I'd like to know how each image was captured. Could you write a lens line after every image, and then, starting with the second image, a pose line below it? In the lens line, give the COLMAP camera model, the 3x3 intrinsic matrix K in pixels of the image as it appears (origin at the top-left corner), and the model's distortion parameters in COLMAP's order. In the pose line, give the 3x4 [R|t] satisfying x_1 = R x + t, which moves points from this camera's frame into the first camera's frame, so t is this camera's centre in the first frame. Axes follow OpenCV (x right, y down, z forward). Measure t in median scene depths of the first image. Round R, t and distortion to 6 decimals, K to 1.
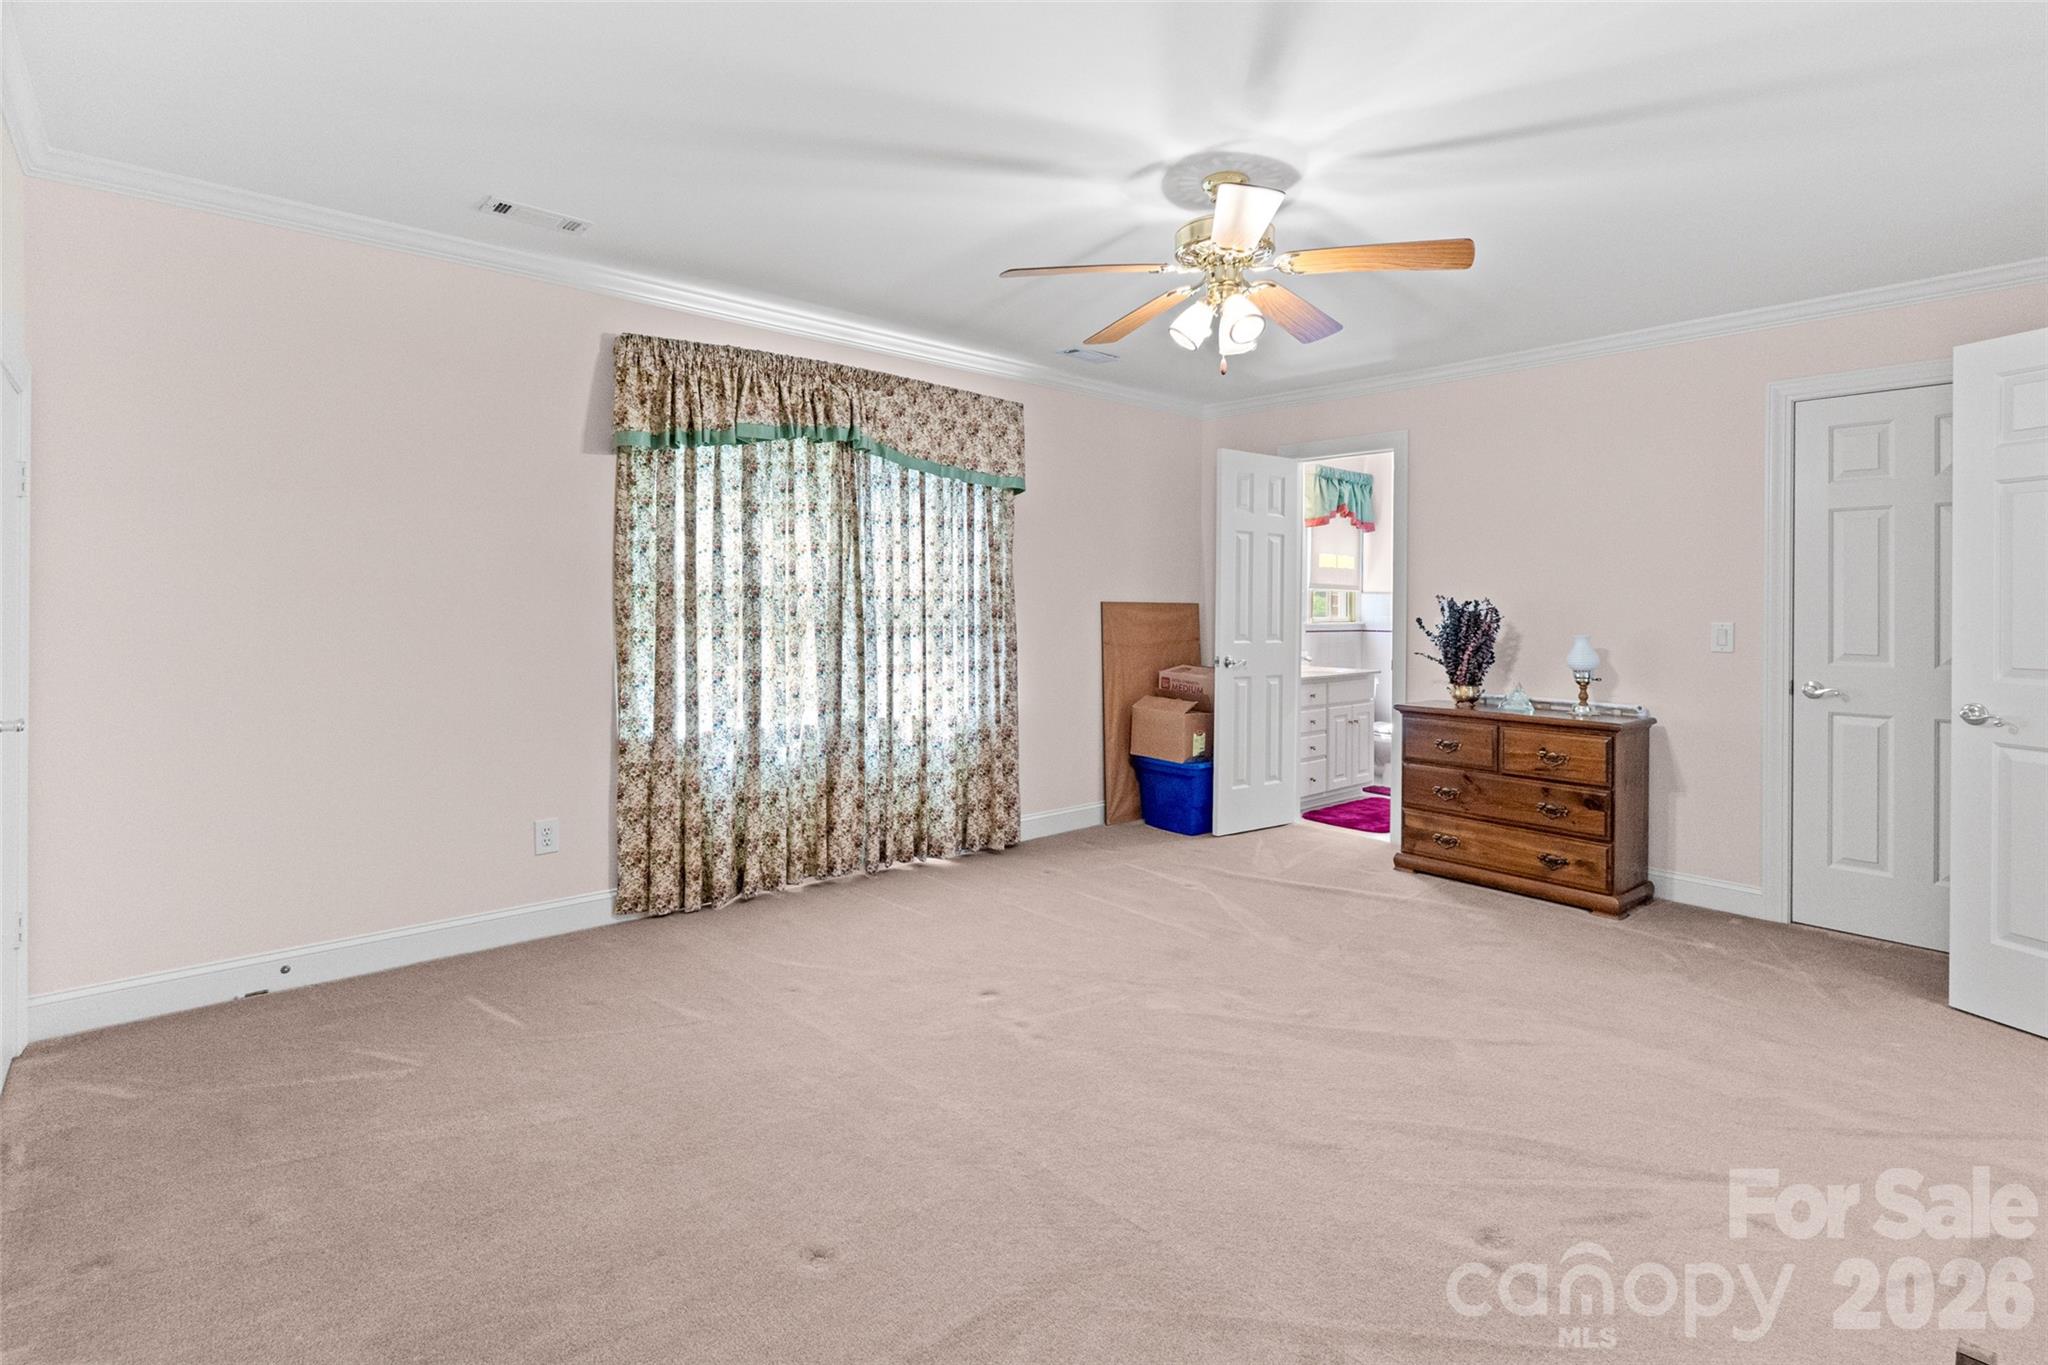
lens RADIAL K [[960.8, 0, 1005.0], [0, 960.8, 607.9], [0, 0, 1]] dist [-0.008670, -0.001749]
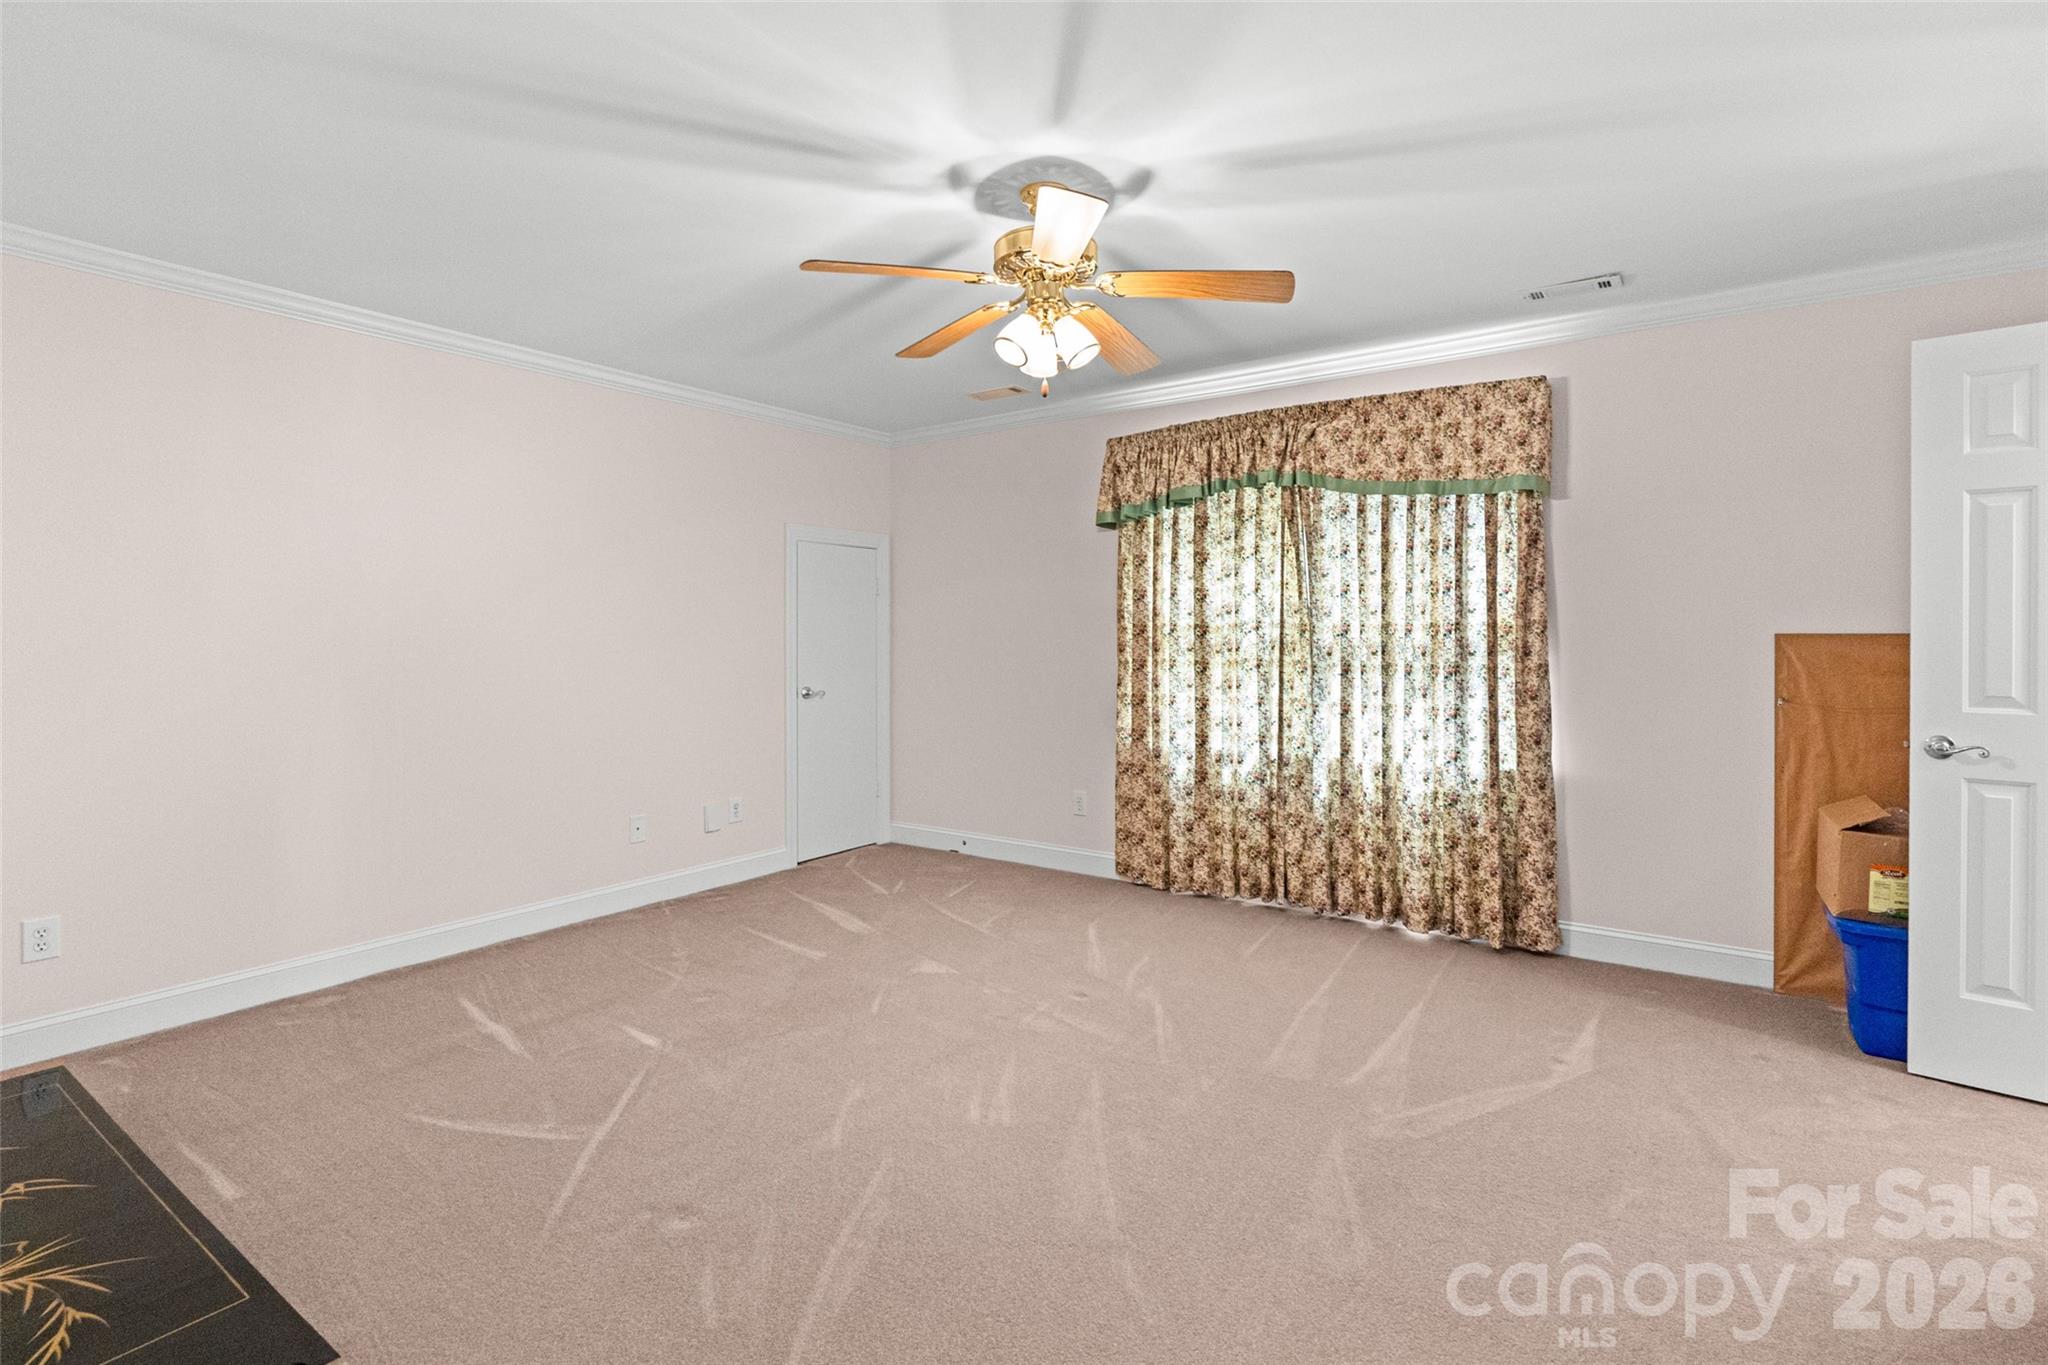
lens RADIAL K [[960.8, 0, 1015.8], [0, 960.8, 646.6], [0, 0, 1]] dist [-0.008670, -0.001749]
pose [[0.245969, 0.003646, -0.969271, 0.793478], [-0.001323, 0.999993, 0.003425, -0.000218], [0.969277, 0.000440, 0.245972, 0.494489]]
